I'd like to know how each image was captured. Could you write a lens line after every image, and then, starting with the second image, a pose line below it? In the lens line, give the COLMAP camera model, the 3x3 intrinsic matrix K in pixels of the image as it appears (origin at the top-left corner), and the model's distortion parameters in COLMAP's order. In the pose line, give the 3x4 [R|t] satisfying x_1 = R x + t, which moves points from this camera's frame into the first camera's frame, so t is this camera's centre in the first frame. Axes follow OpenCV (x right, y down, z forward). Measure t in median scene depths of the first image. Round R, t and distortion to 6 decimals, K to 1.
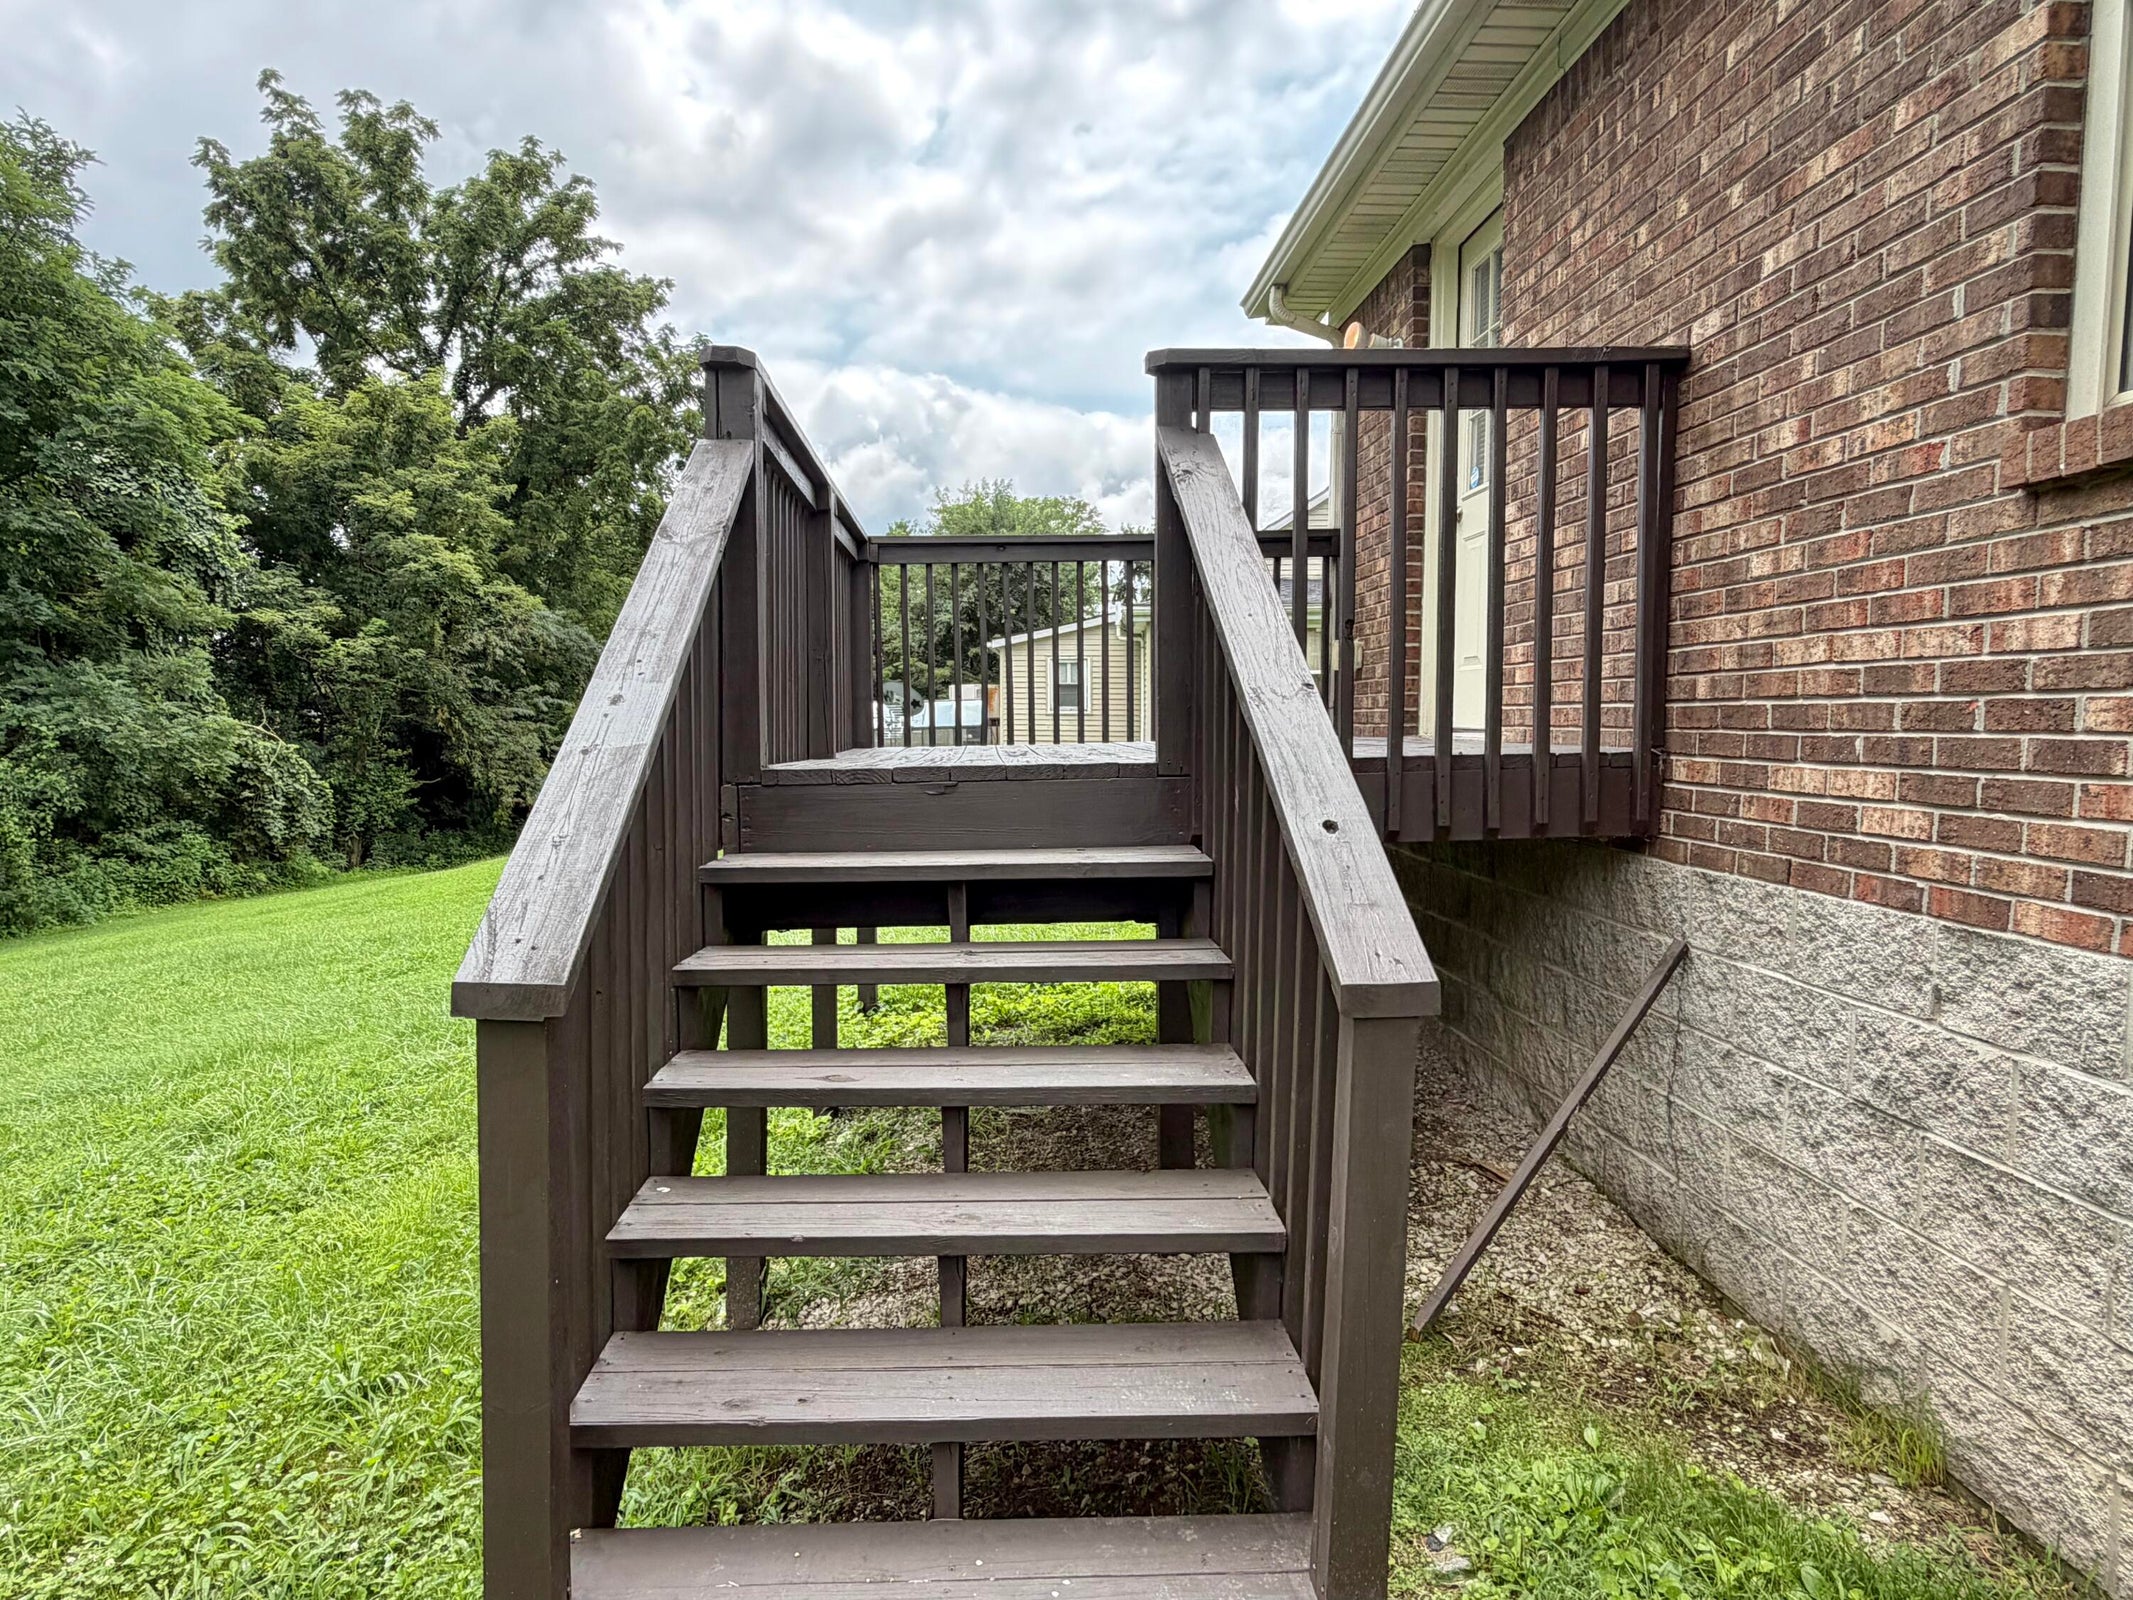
lens RADIAL K [[1248.5, 0, 1071.8], [0, 1248.5, 810.7], [0, 0, 1]] dist [-0.009870, 0.008791]
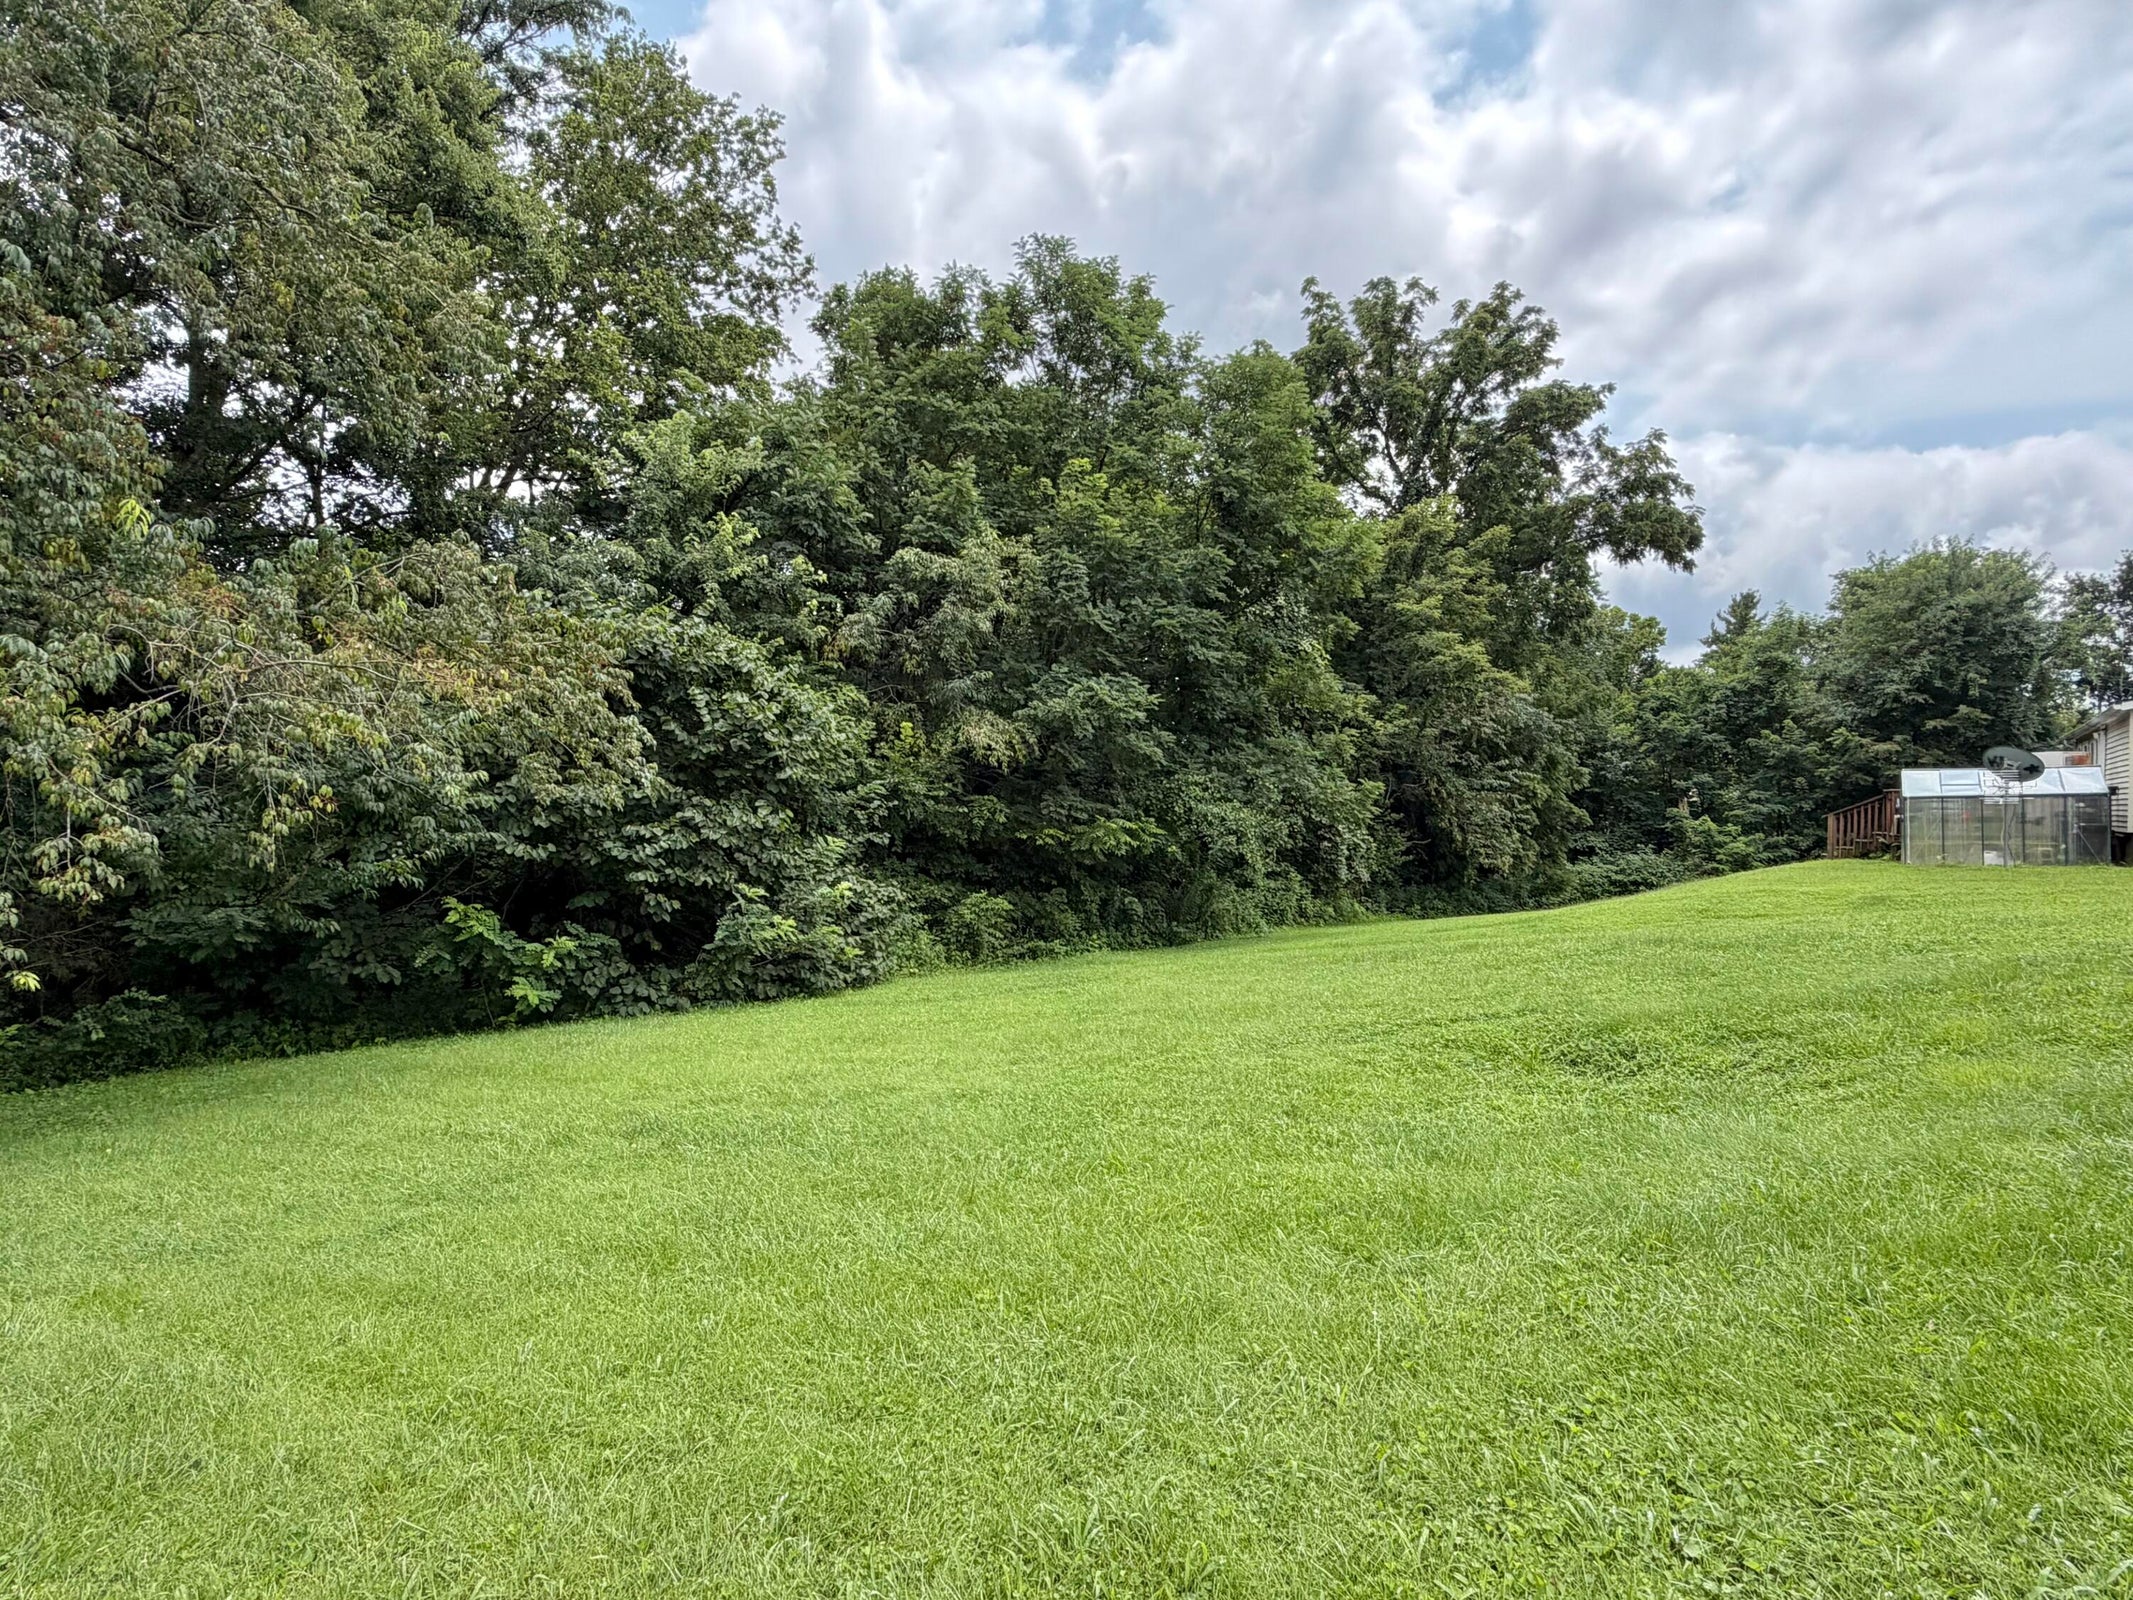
lens RADIAL K [[1248.5, 0, 1053.5], [0, 1248.5, 797.6], [0, 0, 1]] dist [-0.009870, 0.008791]
pose [[0.831828, 0.008226, -0.554973, -0.148895], [-0.053181, 0.996471, -0.064941, 0.027297], [0.552480, 0.083533, 0.829330, -0.146706]]
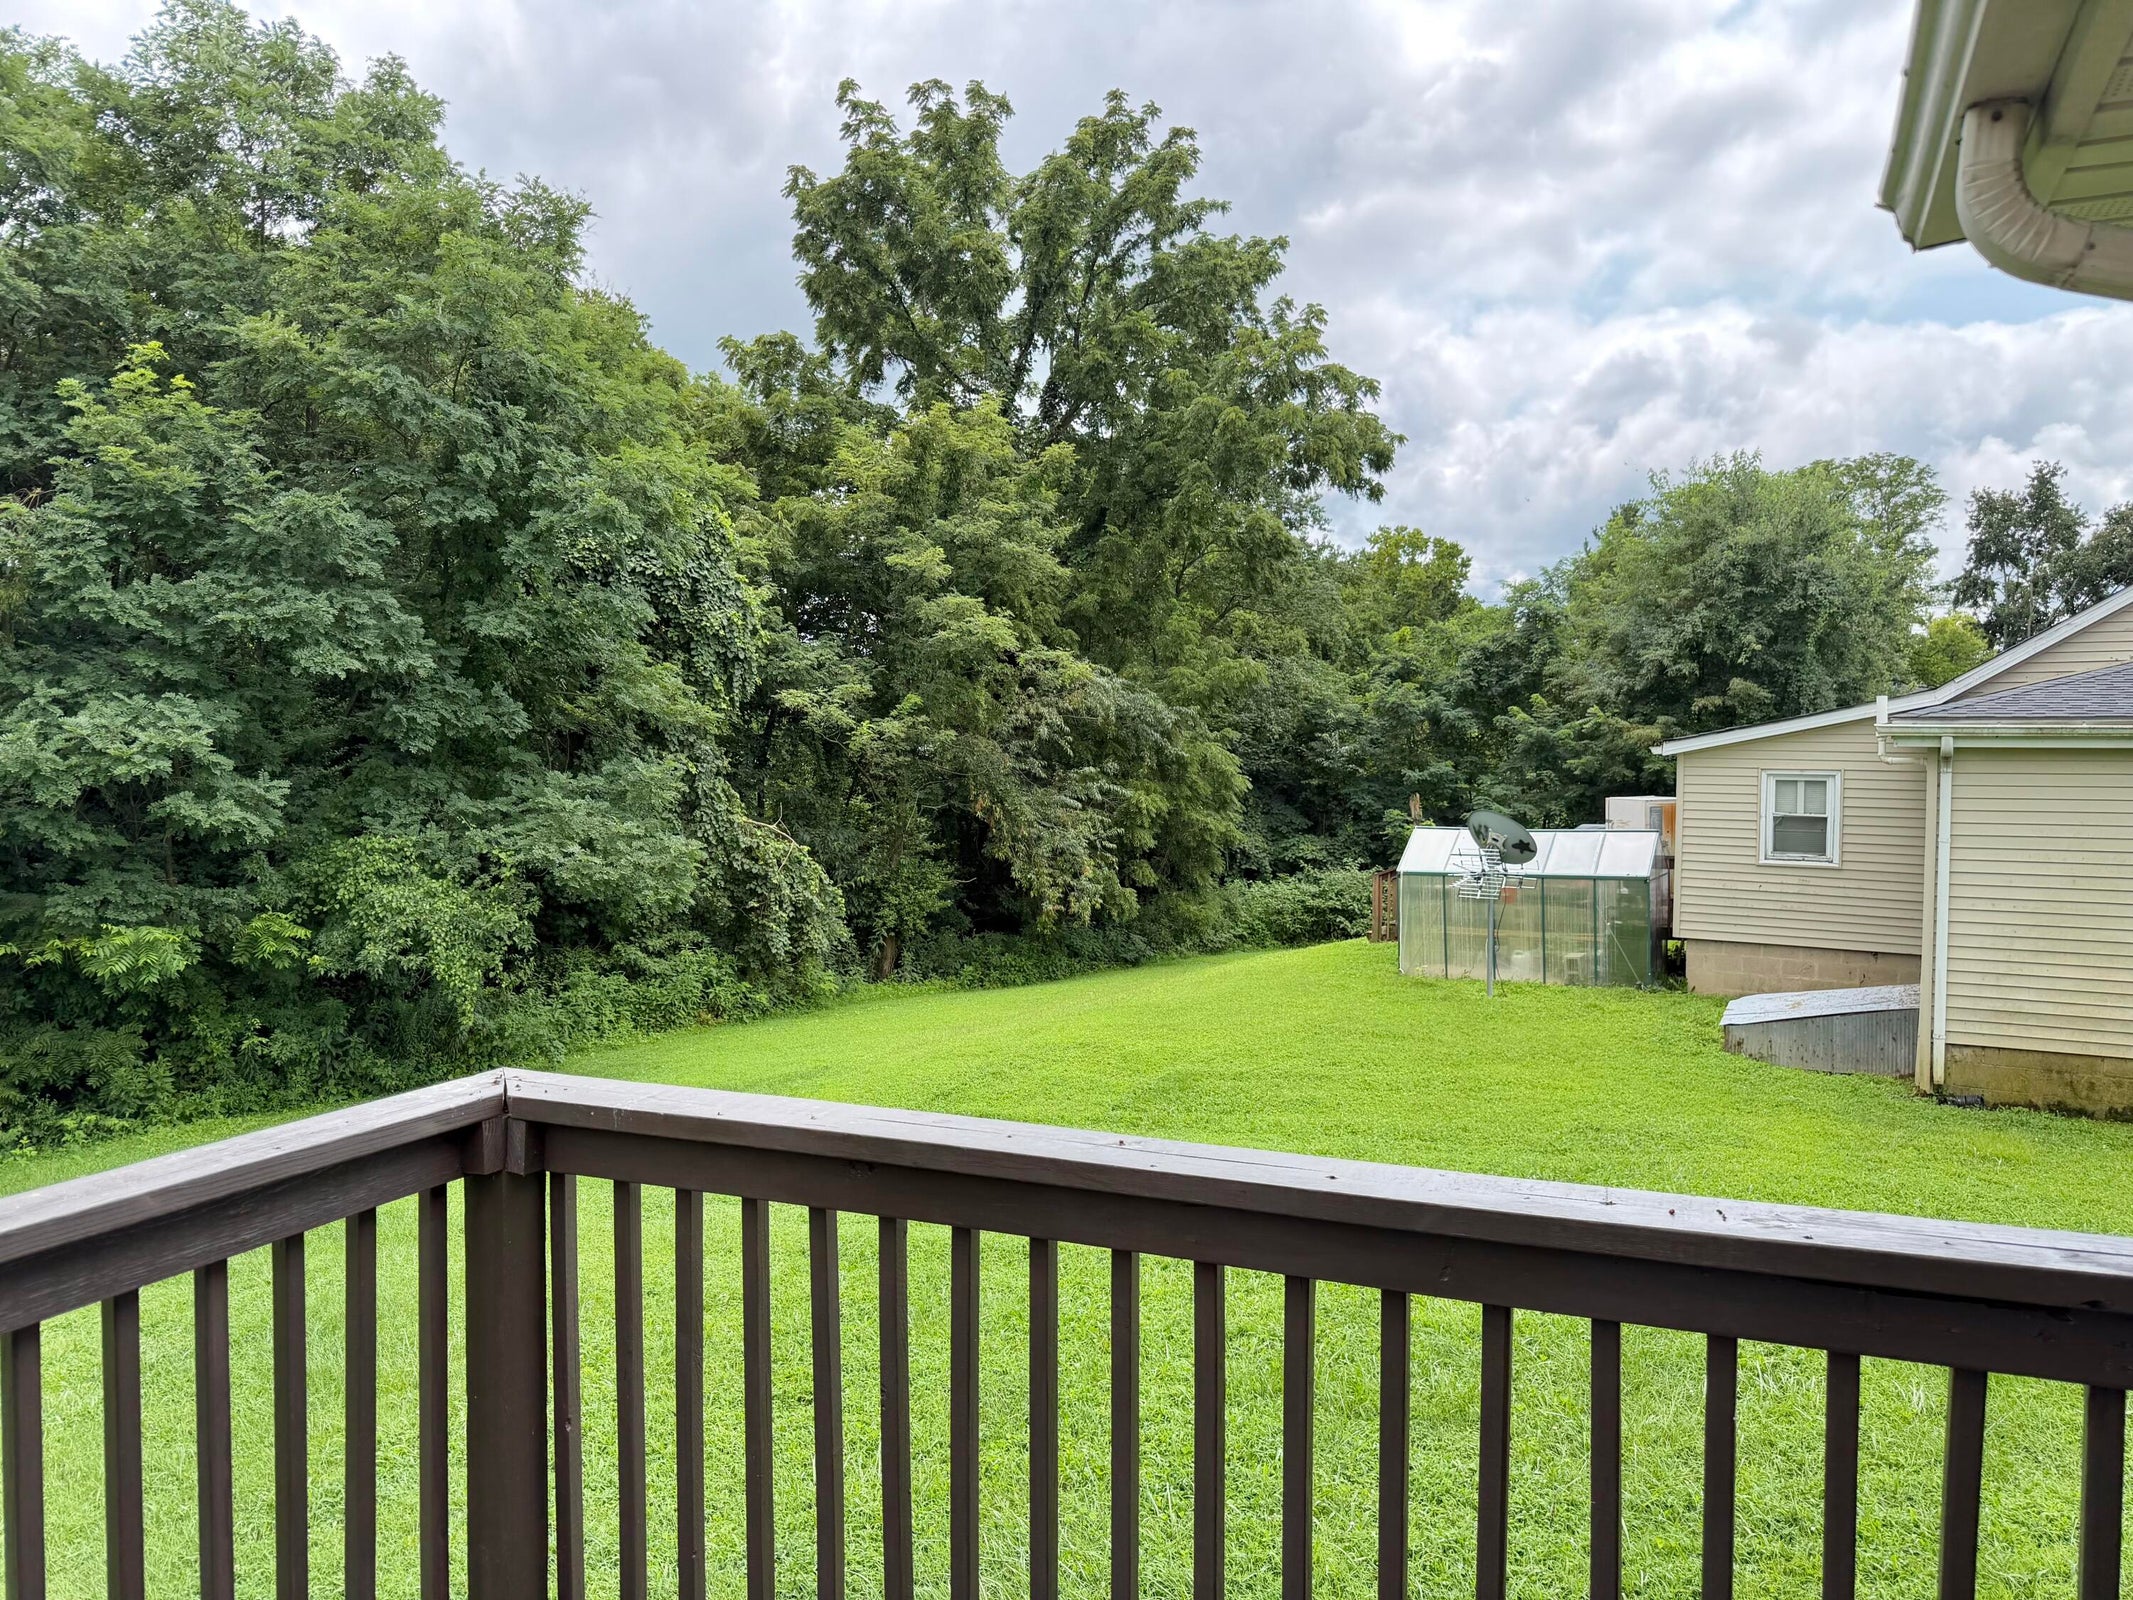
lens RADIAL K [[1506.1, 0, 1045.7], [0, 1506.1, 819.5], [0, 0, 1]] dist [0.051069, -0.057828]
pose [[0.871726, 0.030980, -0.489014, 0.028493], [-0.042381, 0.999026, -0.012261, -0.052480], [0.488158, 0.031413, 0.872190, 0.128949]]
